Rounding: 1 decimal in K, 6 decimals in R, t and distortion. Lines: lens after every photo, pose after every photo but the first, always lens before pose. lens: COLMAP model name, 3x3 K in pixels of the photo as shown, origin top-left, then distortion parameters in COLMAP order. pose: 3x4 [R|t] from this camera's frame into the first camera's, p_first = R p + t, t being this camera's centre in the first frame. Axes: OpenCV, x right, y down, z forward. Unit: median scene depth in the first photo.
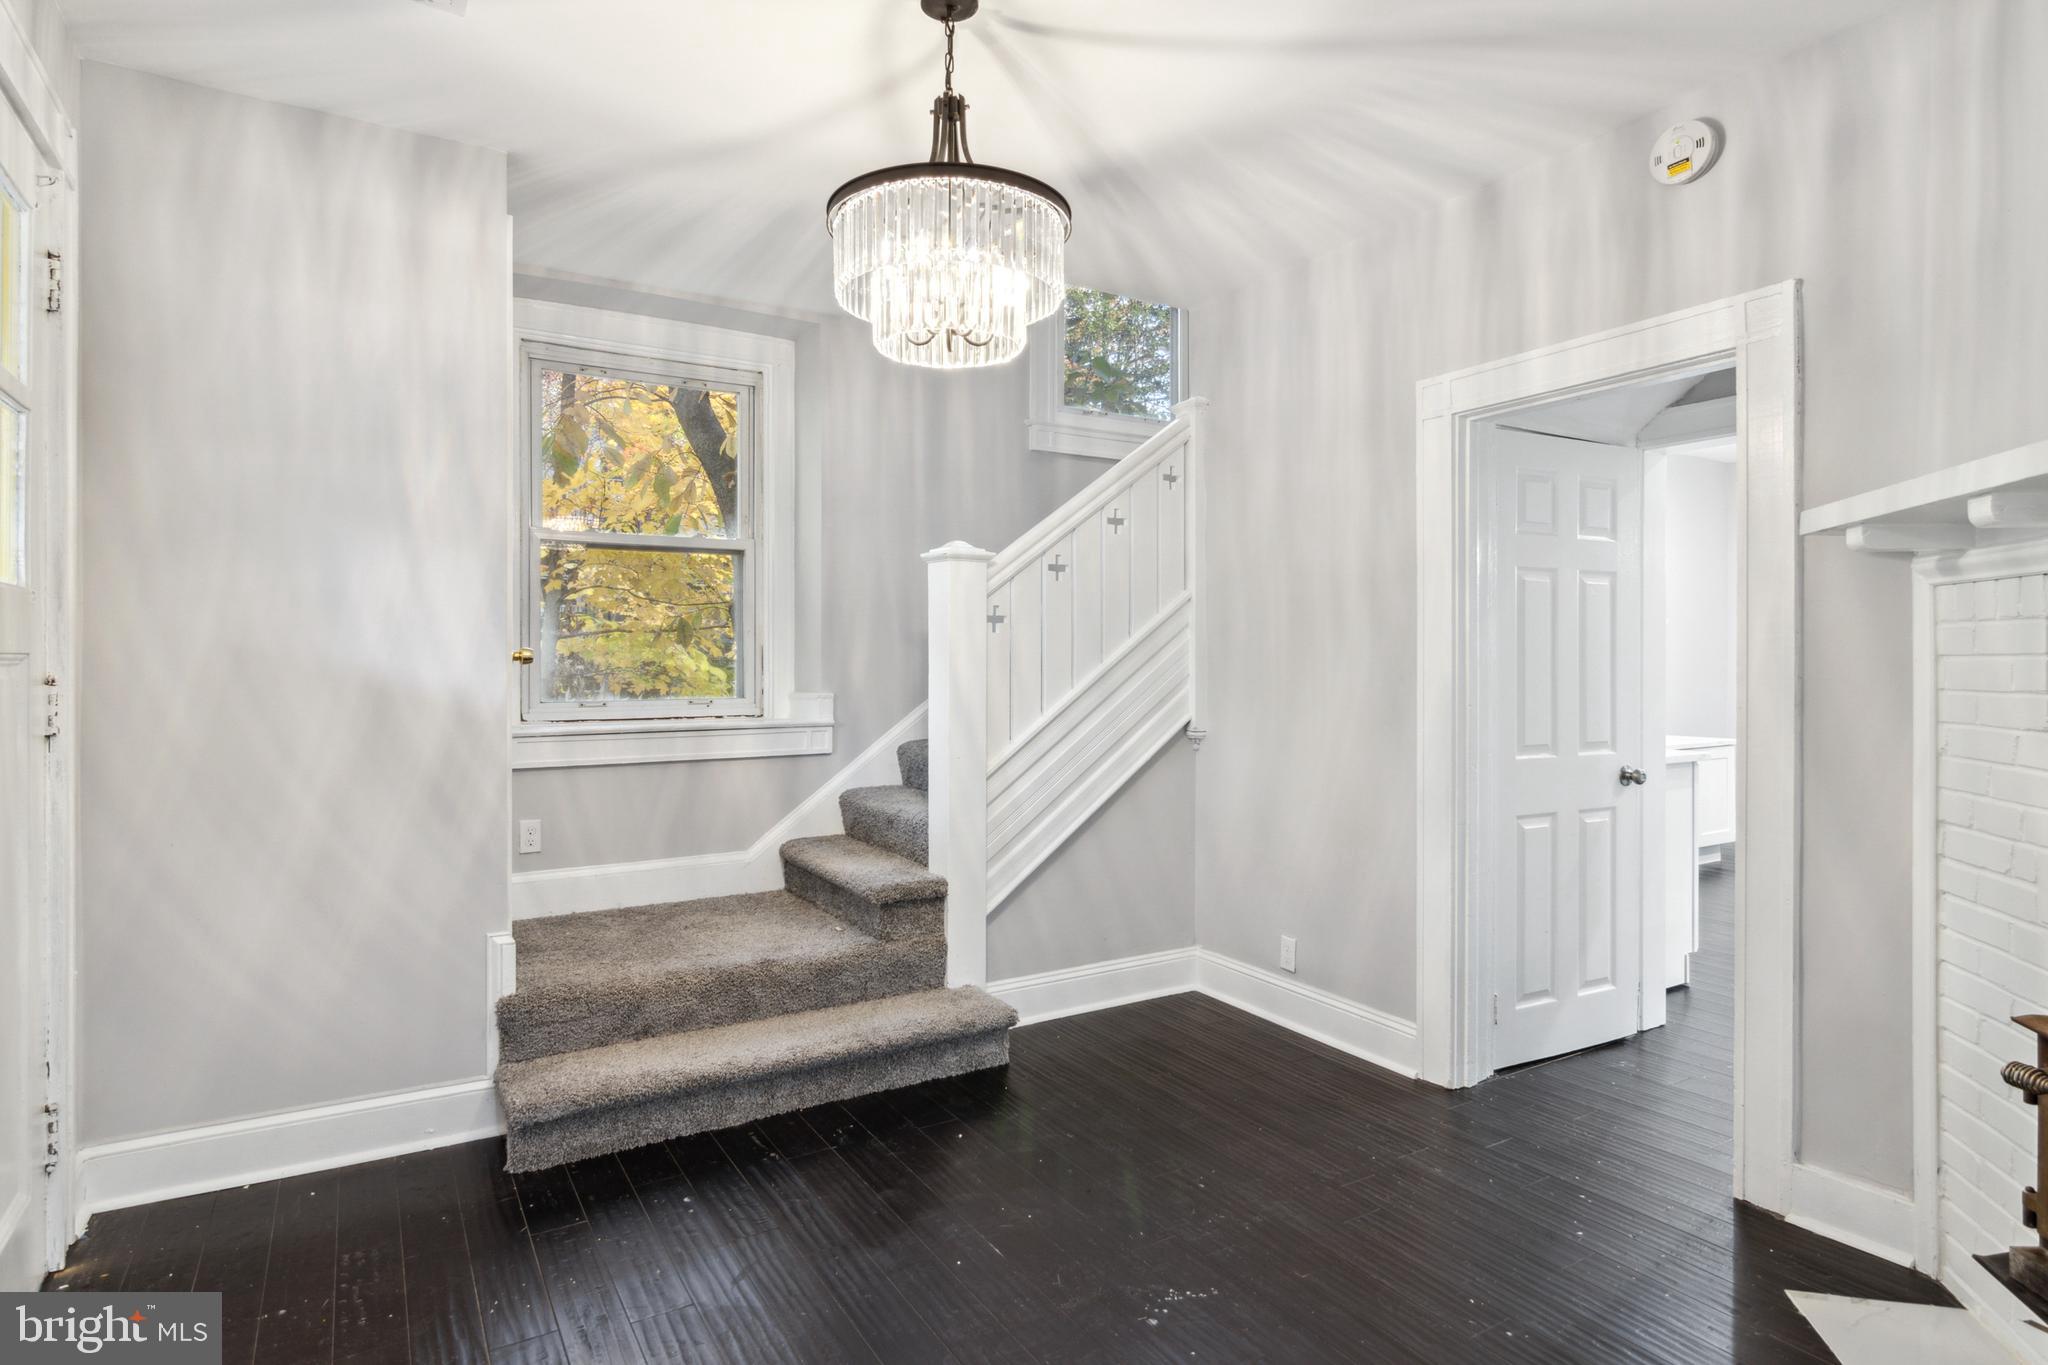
lens RADIAL K [[1050.7, 0, 1022.3], [0, 1050.7, 663.6], [0, 0, 1]] dist [0.004112, 0.000163]
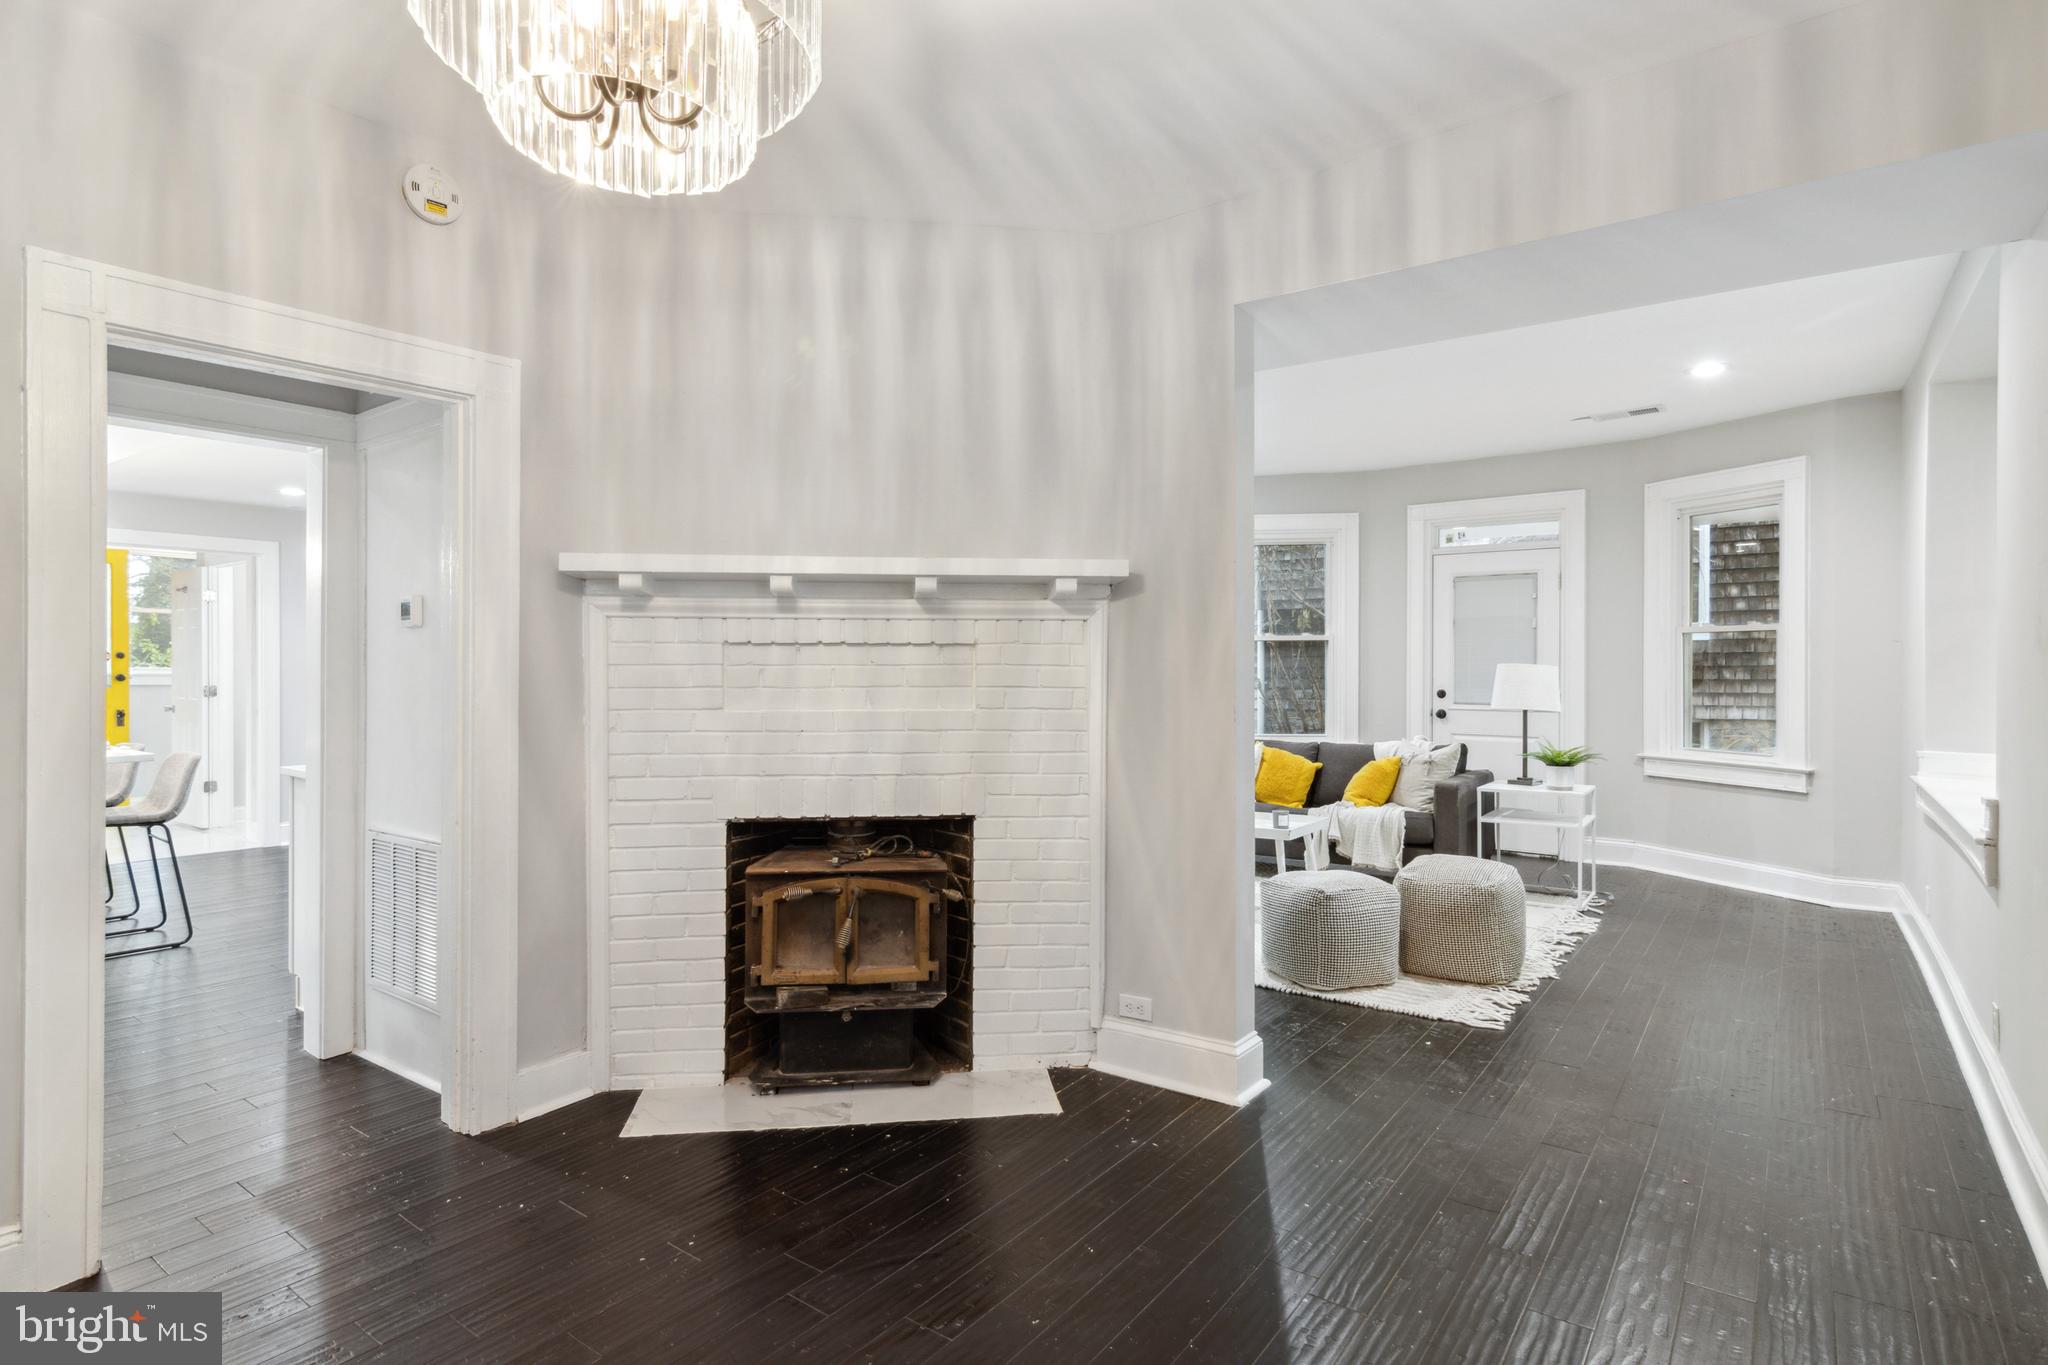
lens RADIAL K [[1050.7, 0, 1022.3], [0, 1050.7, 663.6], [0, 0, 1]] dist [0.004112, 0.000163]
pose [[-0.360061, -0.000919, 0.932928, -0.590731], [0.002952, 0.999993, 0.002125, -0.007093], [-0.932924, 0.003519, -0.360056, 0.828723]]
